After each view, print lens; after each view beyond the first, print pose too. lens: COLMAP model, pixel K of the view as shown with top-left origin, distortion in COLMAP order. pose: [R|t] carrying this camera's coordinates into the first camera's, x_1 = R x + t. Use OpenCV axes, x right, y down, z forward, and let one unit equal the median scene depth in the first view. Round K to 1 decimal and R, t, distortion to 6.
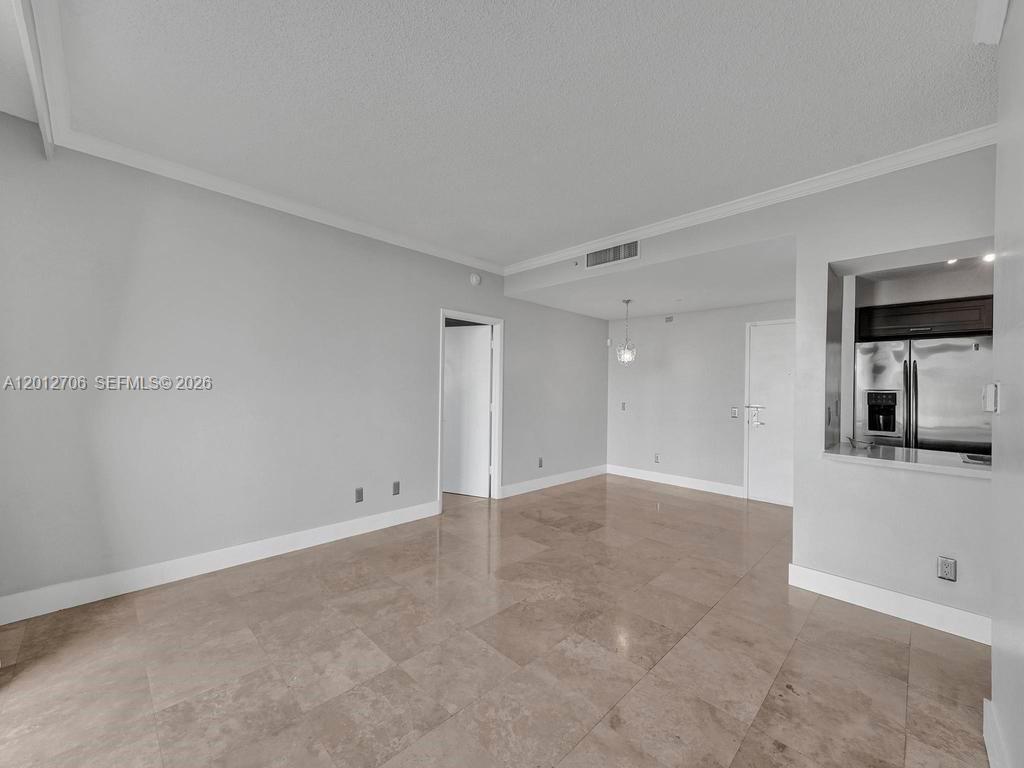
lens RADIAL K [[409.8, 0, 505.7], [0, 409.8, 387.0], [0, 0, 1]] dist [0.001308, 0.000633]
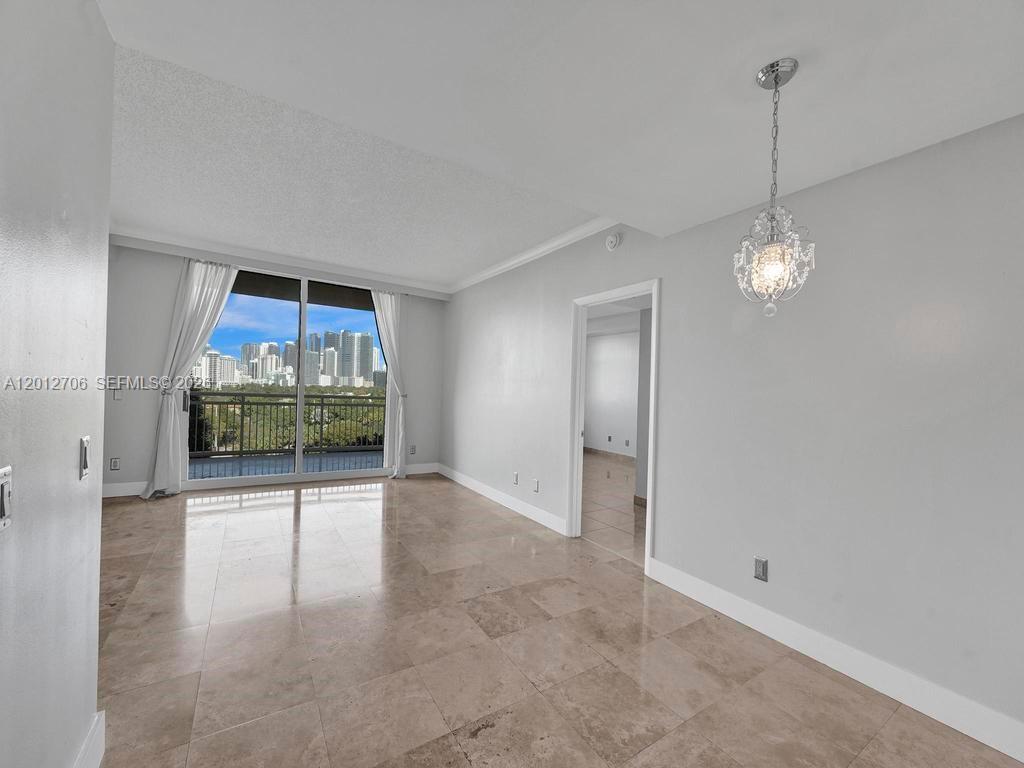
lens RADIAL K [[407.1, 0, 504.0], [0, 407.1, 397.3], [0, 0, 1]] dist [0.000234, -0.000013]
pose [[-0.225931, -0.003443, -0.974137, 0.982726], [-0.035204, 0.999369, 0.004633, 0.022202], [0.973507, 0.035341, -0.225909, 1.455376]]
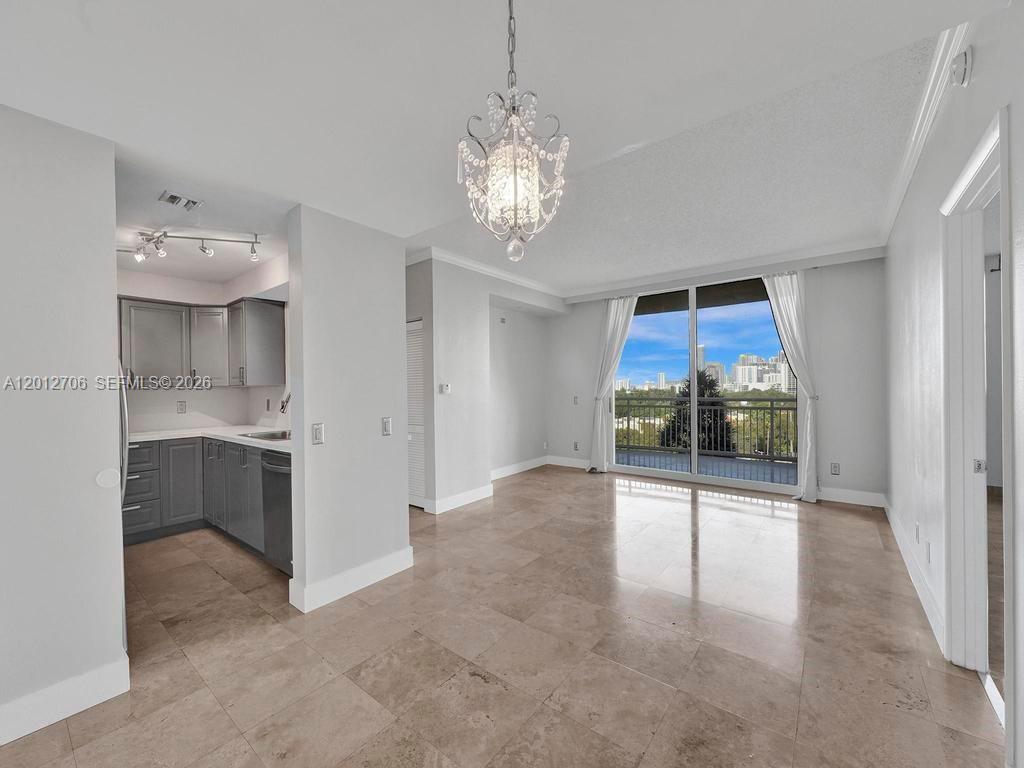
lens RADIAL K [[410.2, 0, 505.8], [0, 410.2, 390.9], [0, 0, 1]] dist [-0.000167, 0.000130]
pose [[-0.994162, 0.000138, -0.107901, 0.519593], [0.000170, 1.000000, -0.000288, 0.018097], [0.107901, -0.000304, -0.994162, 1.934024]]
